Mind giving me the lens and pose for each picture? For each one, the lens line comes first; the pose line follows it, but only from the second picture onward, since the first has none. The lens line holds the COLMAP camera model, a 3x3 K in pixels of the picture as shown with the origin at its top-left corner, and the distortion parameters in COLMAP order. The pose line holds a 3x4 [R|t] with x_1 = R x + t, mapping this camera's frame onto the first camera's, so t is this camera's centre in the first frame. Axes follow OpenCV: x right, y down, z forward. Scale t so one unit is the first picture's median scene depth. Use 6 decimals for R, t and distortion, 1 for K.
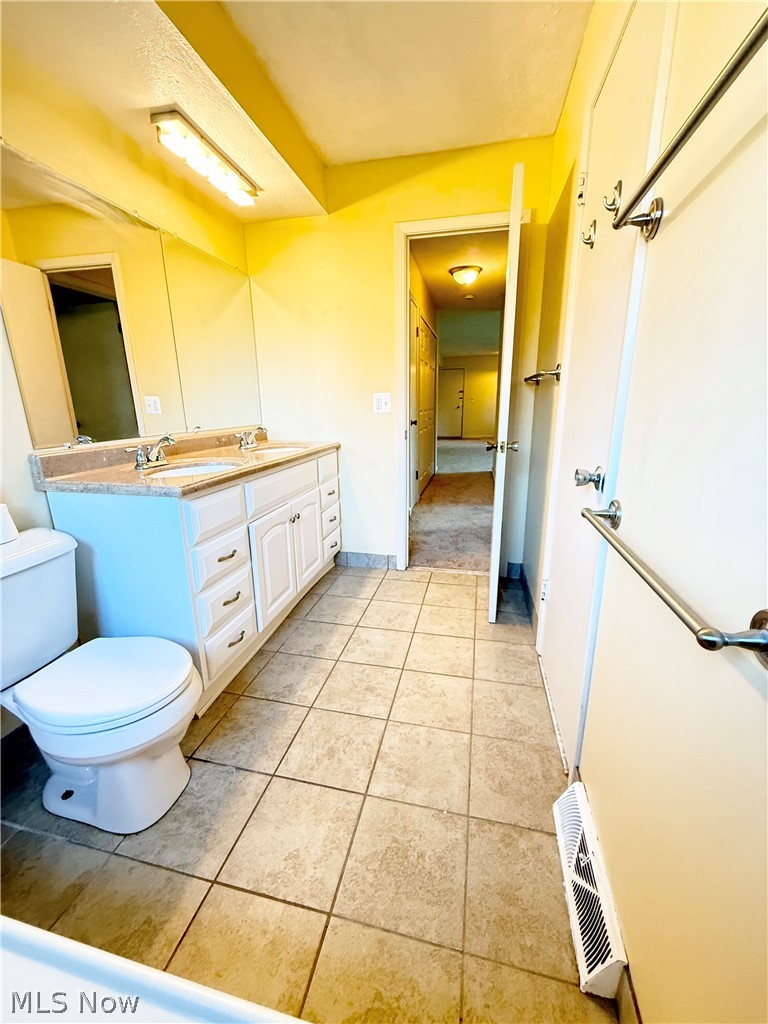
lens RADIAL K [[412.3, 0, 385.3], [0, 412.3, 510.9], [0, 0, 1]] dist [0.002785, -0.000148]
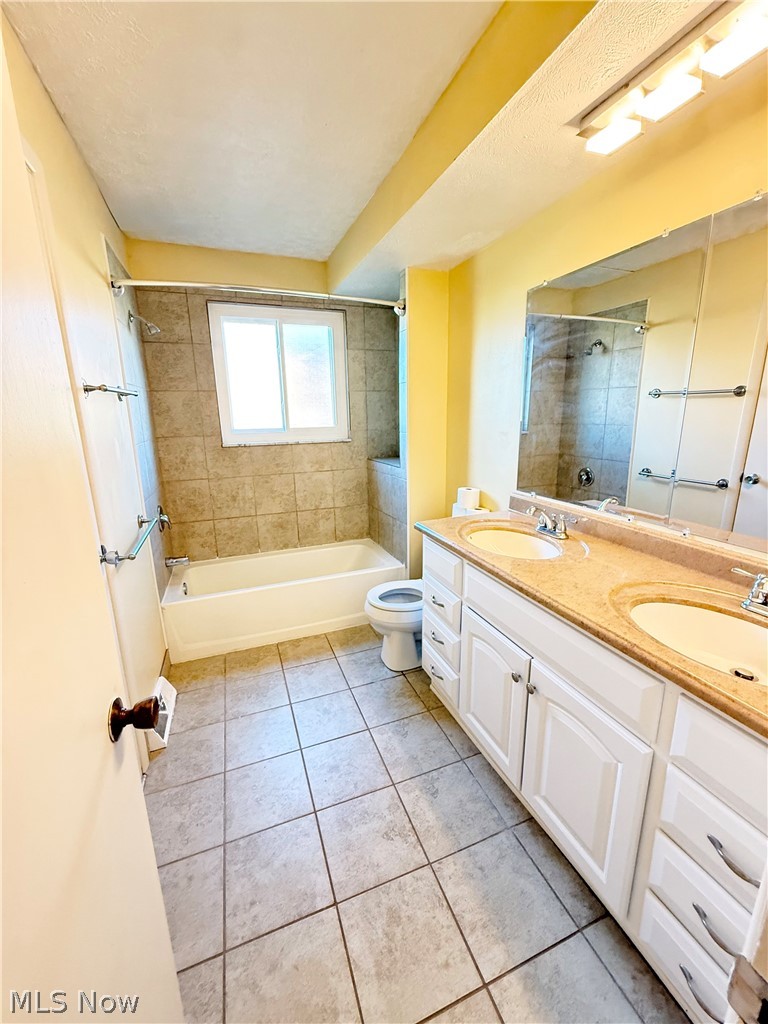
lens RADIAL K [[412.3, 0, 385.8], [0, 412.3, 511.0], [0, 0, 1]] dist [0.002785, -0.000148]
pose [[-0.830892, 0.155908, -0.534145, 0.252393], [-0.115795, 0.890480, 0.440042, -0.486893], [0.544252, 0.427478, -0.721839, 1.322027]]
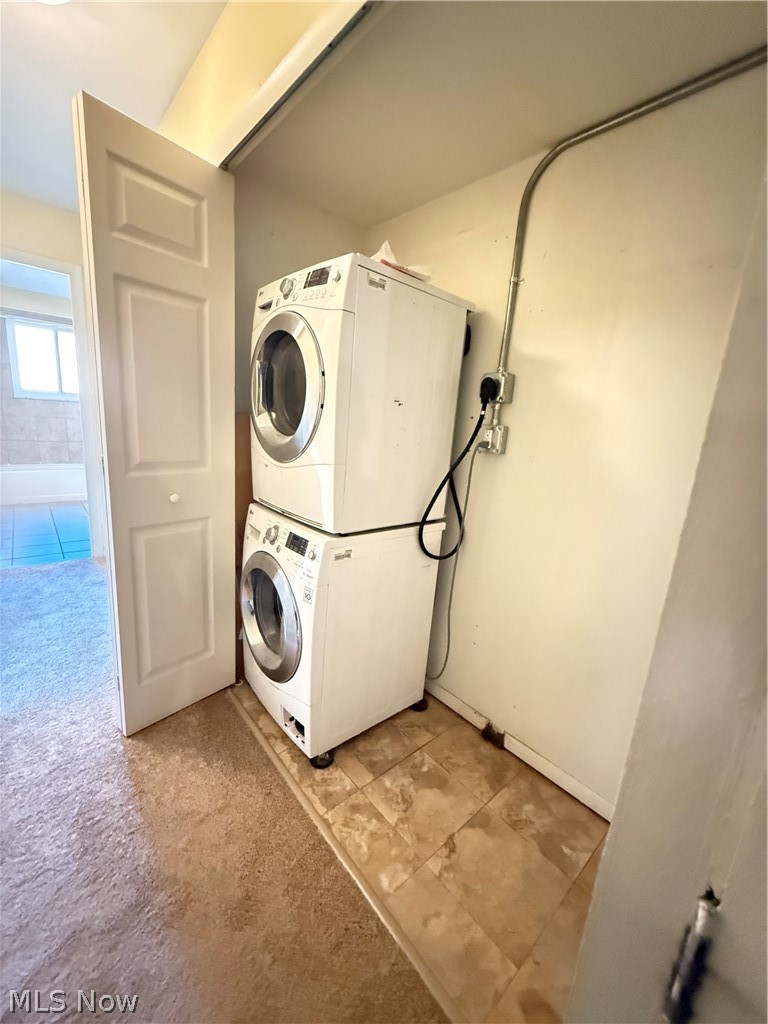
lens RADIAL K [[412.3, 0, 383.8], [0, 412.3, 510.4], [0, 0, 1]] dist [0.002785, -0.000148]
pose [[-0.562944, 0.149613, -0.812841, 0.629271], [-0.282468, 0.889431, 0.359338, -0.776423], [0.776728, 0.431889, -0.458439, 2.518642]]
